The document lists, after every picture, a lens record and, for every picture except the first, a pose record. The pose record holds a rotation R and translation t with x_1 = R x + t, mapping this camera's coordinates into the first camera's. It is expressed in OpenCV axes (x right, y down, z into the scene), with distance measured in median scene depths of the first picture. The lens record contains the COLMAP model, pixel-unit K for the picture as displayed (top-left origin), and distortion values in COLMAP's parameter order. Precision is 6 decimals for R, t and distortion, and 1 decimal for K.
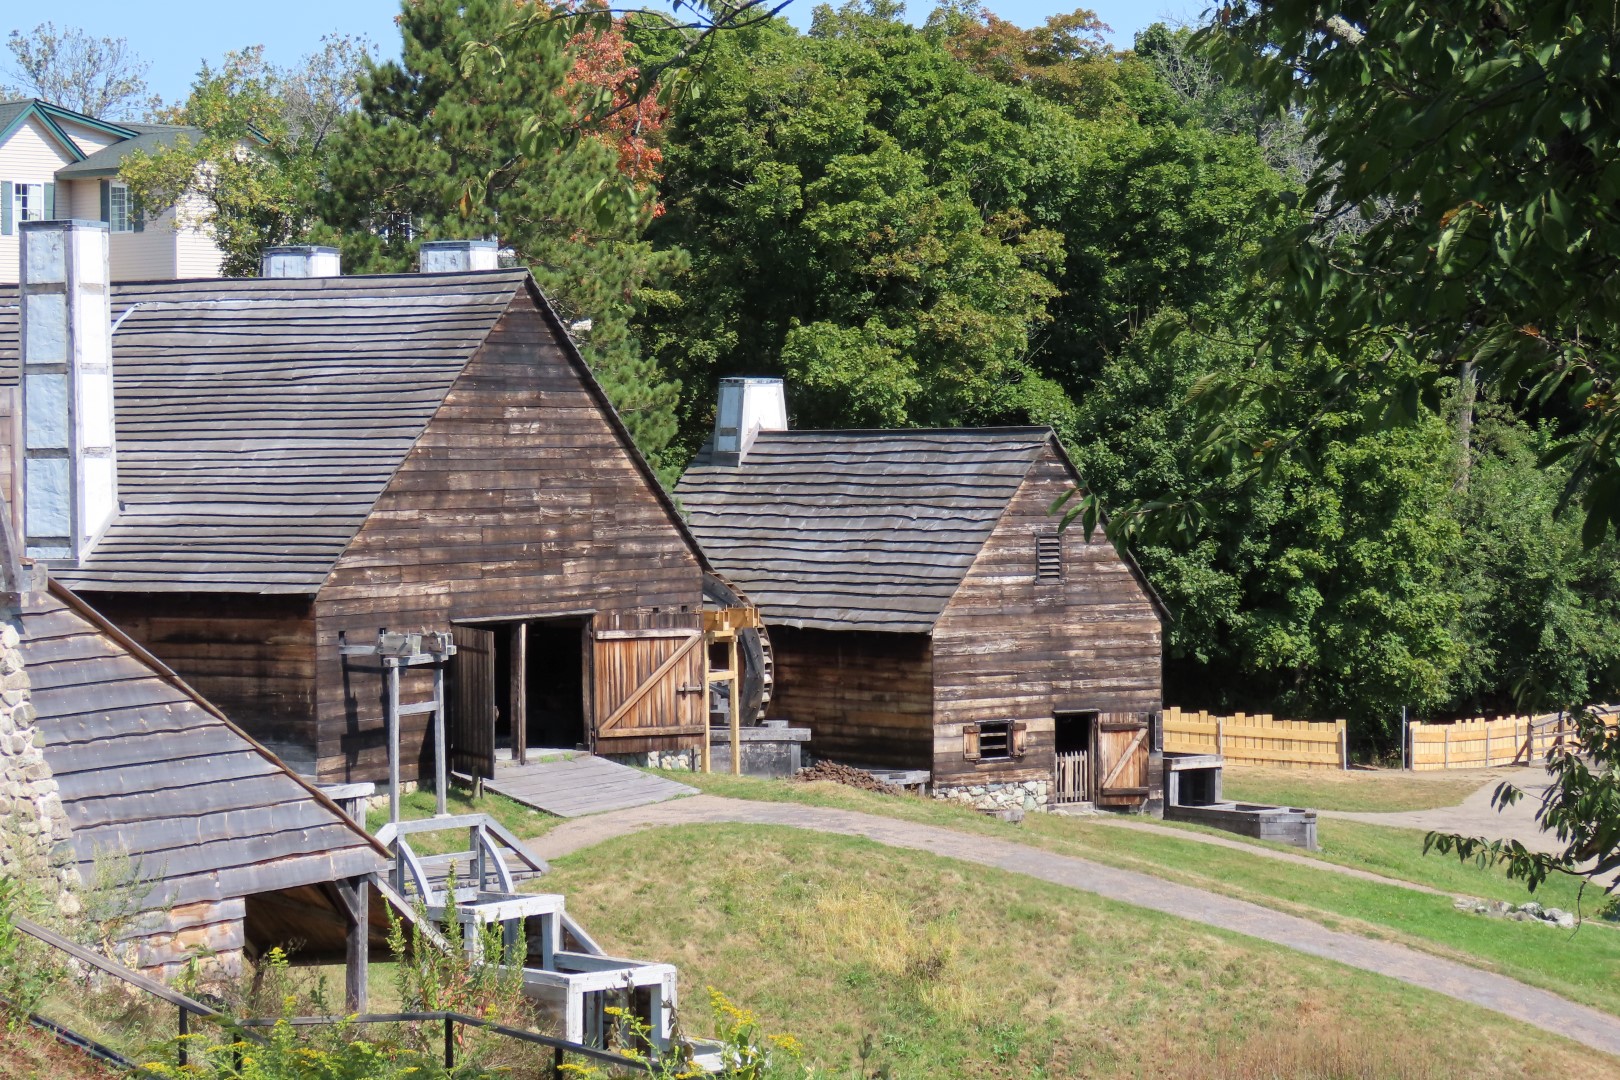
lens RADIAL K [[3940.4, 0, 810.0], [0, 3940.4, 540.0], [0, 0, 1]] dist [-0.002180, -0.149116]
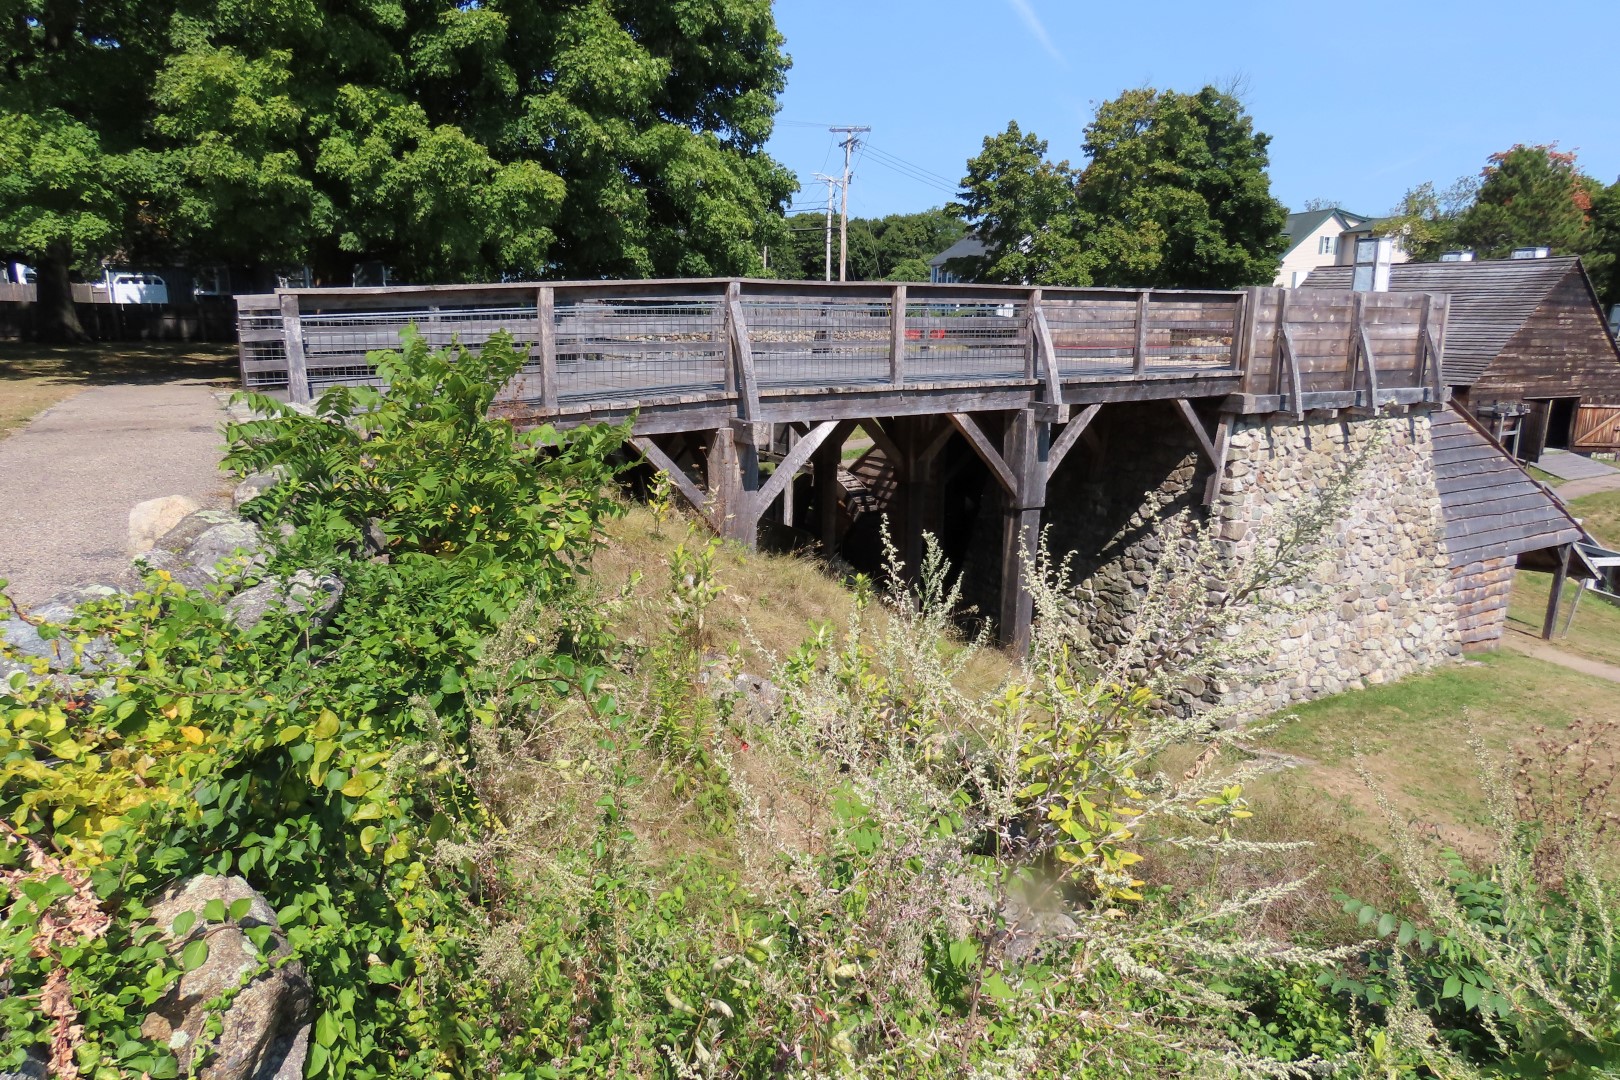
lens RADIAL K [[1108.2, 0, 810.0], [0, 1108.2, 540.0], [0, 0, 1]] dist [-0.002839, -0.003056]
pose [[0.817130, 0.131388, -0.561280, -0.054747], [-0.033666, 0.982894, 0.181070, -0.003145], [0.575470, -0.129062, 0.807575, 0.149298]]
